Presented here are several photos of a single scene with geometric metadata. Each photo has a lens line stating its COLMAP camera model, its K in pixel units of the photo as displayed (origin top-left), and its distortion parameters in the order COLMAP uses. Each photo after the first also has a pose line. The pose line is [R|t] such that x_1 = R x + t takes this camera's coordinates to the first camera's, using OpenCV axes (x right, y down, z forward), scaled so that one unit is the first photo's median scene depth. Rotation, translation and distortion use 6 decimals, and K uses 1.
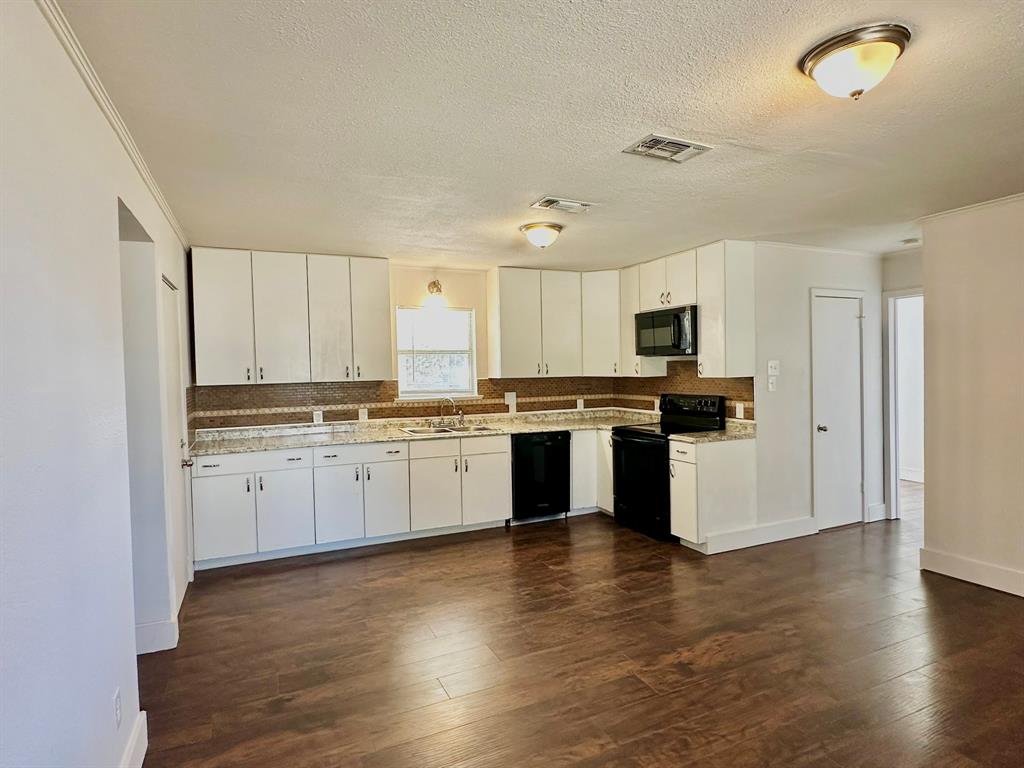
lens RADIAL K [[565.2, 0, 514.8], [0, 565.2, 385.4], [0, 0, 1]] dist [0.012719, 0.000785]
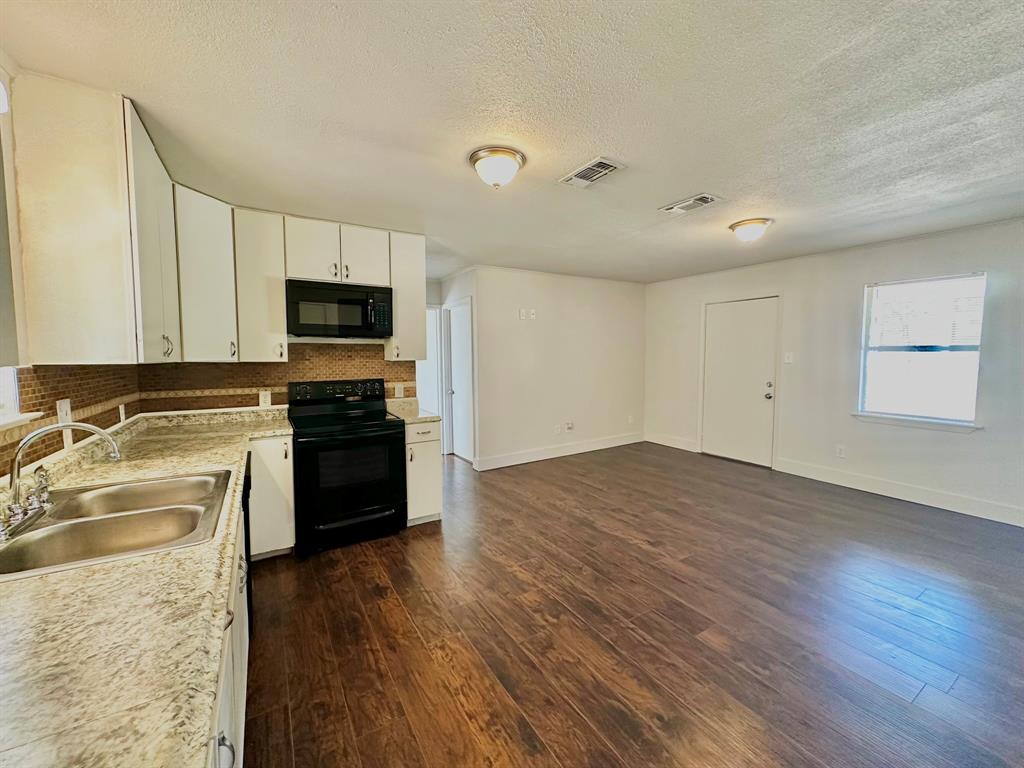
lens RADIAL K [[406.6, 0, 514.5], [0, 406.6, 381.2], [0, 0, 1]] dist [0.000415, 0.000859]
pose [[-0.121438, -0.044261, 0.991612, -0.406010], [0.037203, 0.998100, 0.049107, -0.004631], [-0.991902, 0.042854, -0.119561, 0.833383]]
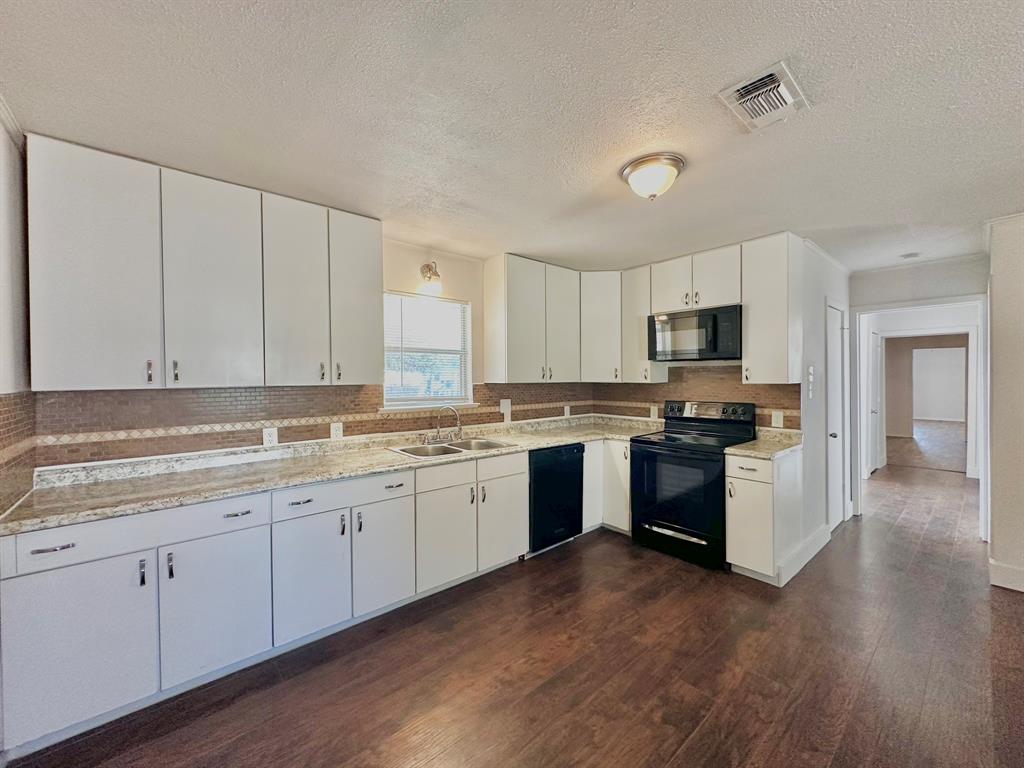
lens RADIAL K [[406.6, 0, 514.1], [0, 406.6, 381.8], [0, 0, 1]] dist [0.000415, 0.000859]
pose [[0.962333, 0.009335, 0.271714, -0.200384], [-0.002951, 0.999710, -0.023897, -0.000097], [-0.271858, 0.022195, 0.962081, 0.446519]]
